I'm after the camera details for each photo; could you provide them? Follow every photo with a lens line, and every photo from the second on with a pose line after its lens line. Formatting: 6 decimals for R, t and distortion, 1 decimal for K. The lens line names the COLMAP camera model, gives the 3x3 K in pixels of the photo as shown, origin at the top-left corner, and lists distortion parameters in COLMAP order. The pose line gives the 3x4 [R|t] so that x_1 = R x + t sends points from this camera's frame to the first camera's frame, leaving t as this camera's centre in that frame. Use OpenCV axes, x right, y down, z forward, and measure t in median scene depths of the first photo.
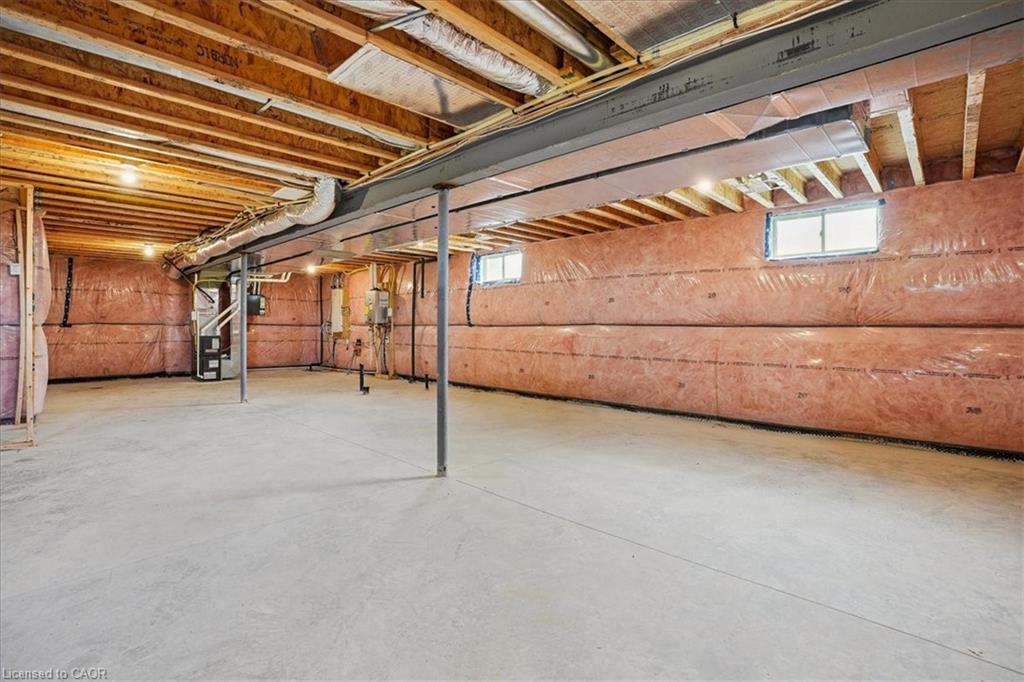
lens RADIAL K [[477.4, 0, 509.9], [0, 477.4, 329.3], [0, 0, 1]] dist [-0.052591, 0.016489]
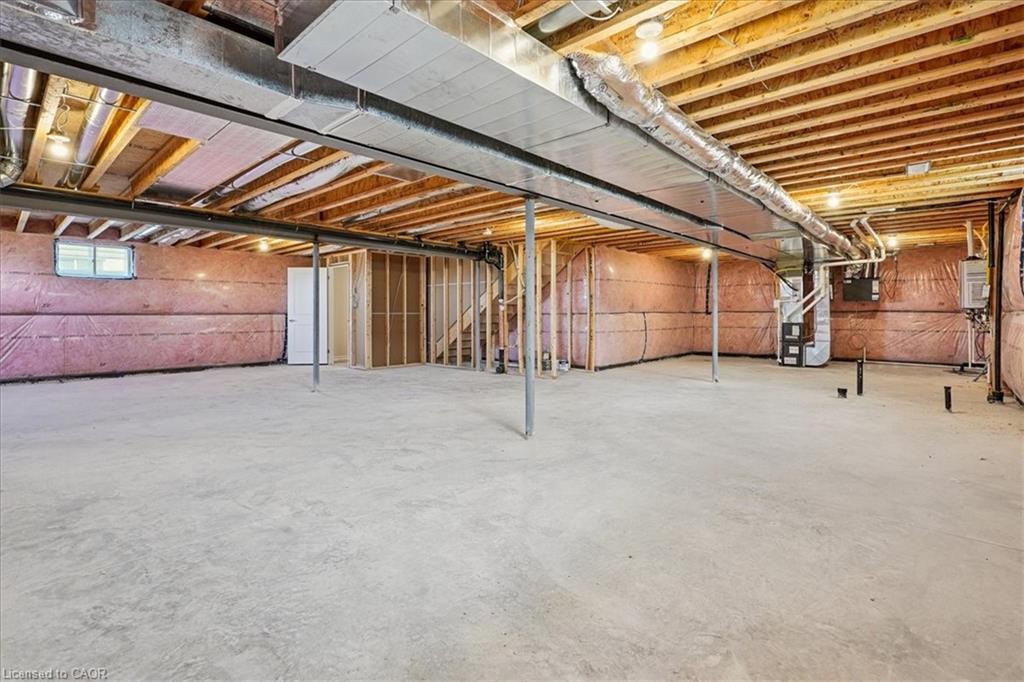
lens RADIAL K [[475.0, 0, 512.1], [0, 475.0, 312.3], [0, 0, 1]] dist [0.000383, 0.000024]
pose [[0.038068, -0.005828, -0.999258, 0.402672], [-0.003081, 0.999978, -0.005949, -0.000896], [0.999270, 0.003305, 0.038049, 0.351278]]
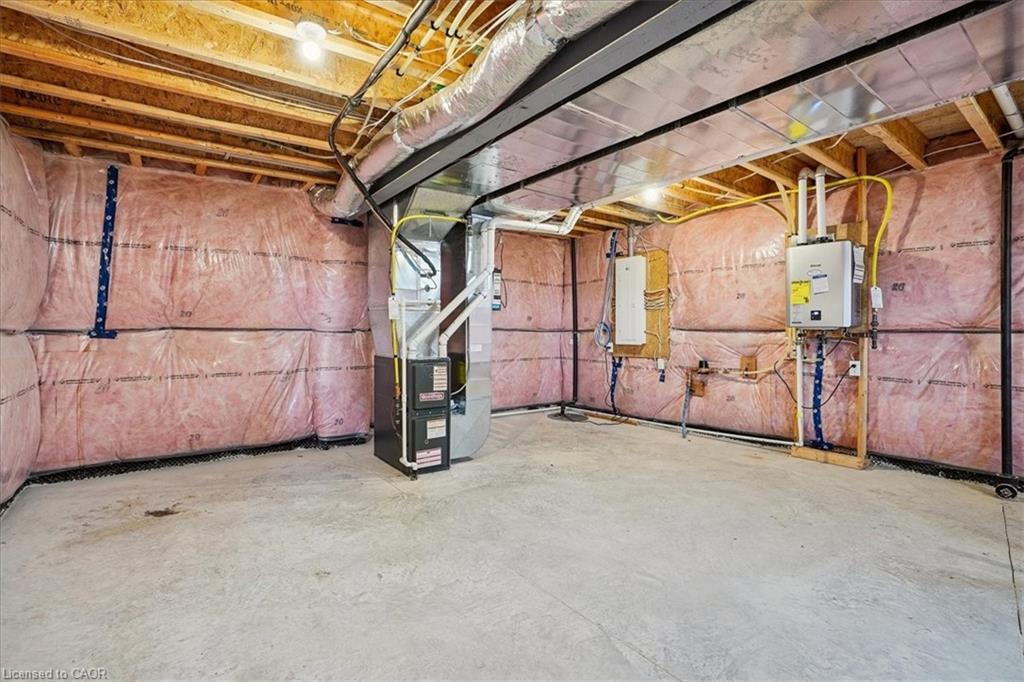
lens RADIAL K [[457.8, 0, 510.6], [0, 457.8, 335.3], [0, 0, 1]] dist [-0.049441, 0.000465]
pose [[0.987751, 0.000220, -0.156036, -0.525678], [0.001089, 0.999965, 0.008302, -0.009576], [0.156032, -0.008370, 0.987716, 0.646172]]
